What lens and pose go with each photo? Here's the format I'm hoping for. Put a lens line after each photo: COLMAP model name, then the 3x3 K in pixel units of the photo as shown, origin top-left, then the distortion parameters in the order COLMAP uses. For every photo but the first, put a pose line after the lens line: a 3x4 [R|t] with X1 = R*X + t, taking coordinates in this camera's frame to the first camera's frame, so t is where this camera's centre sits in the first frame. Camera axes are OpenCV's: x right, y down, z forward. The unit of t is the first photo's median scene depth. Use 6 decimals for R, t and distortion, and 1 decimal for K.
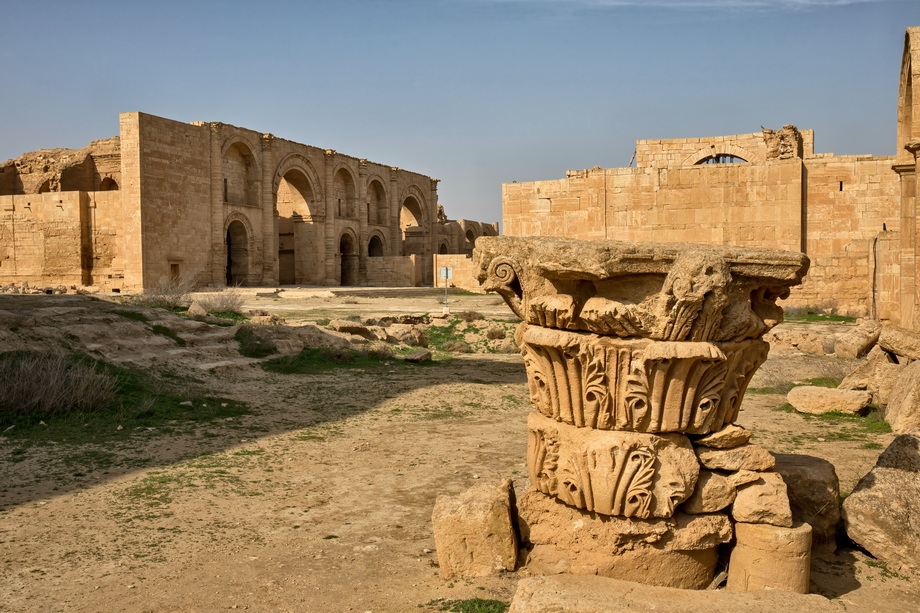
lens RADIAL K [[945.5, 0, 421.0], [0, 945.5, 326.0], [0, 0, 1]] dist [-0.004117, 0.003949]
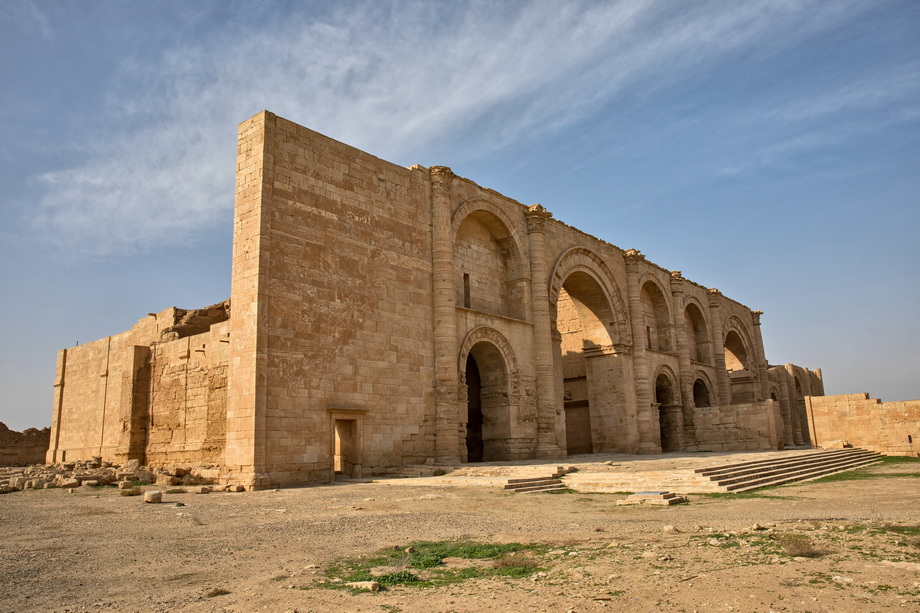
lens RADIAL K [[678.2, 0, 476.7], [0, 678.2, 305.4], [0, 0, 1]] dist [-0.093225, 0.091760]
pose [[0.958927, -0.088416, -0.269522, -0.086289], [0.016952, 0.966344, -0.256694, -0.028097], [0.283147, 0.241582, 0.928152, 0.596286]]
